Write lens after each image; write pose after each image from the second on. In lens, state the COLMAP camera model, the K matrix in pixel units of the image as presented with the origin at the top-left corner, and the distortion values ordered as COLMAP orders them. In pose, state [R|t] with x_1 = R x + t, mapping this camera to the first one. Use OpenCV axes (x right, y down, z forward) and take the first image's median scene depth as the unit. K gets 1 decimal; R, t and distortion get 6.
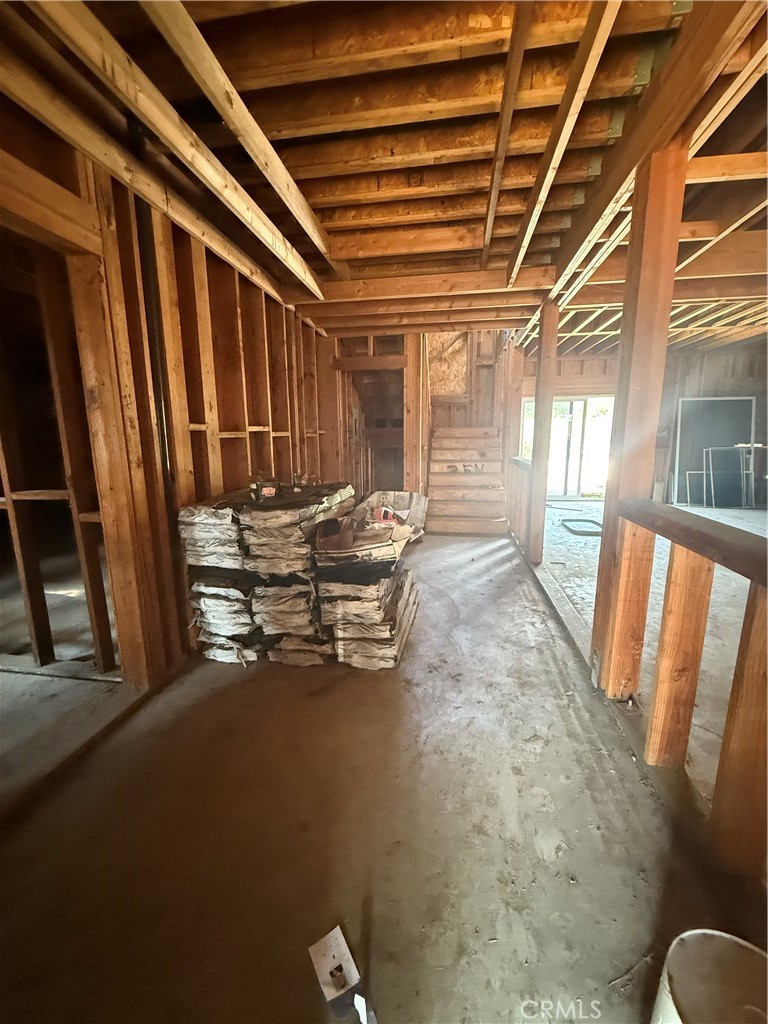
lens RADIAL K [[406.5, 0, 383.4], [0, 406.5, 510.8], [0, 0, 1]] dist [-0.001197, 0.000694]
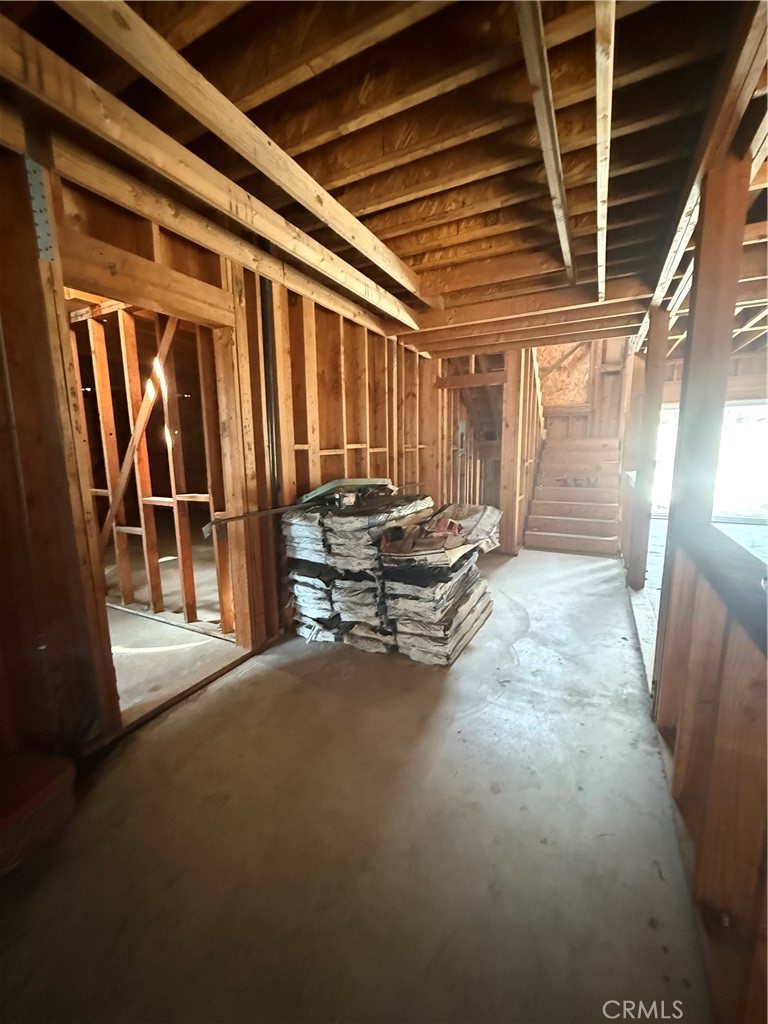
lens RADIAL K [[406.5, 0, 384.7], [0, 406.5, 511.2], [0, 0, 1]] dist [-0.001197, 0.000694]
pose [[0.951669, 0.042561, -0.304164, 0.179911], [-0.049233, 0.998685, -0.014294, -0.004753], [0.303155, 0.028578, 0.952513, -0.106003]]
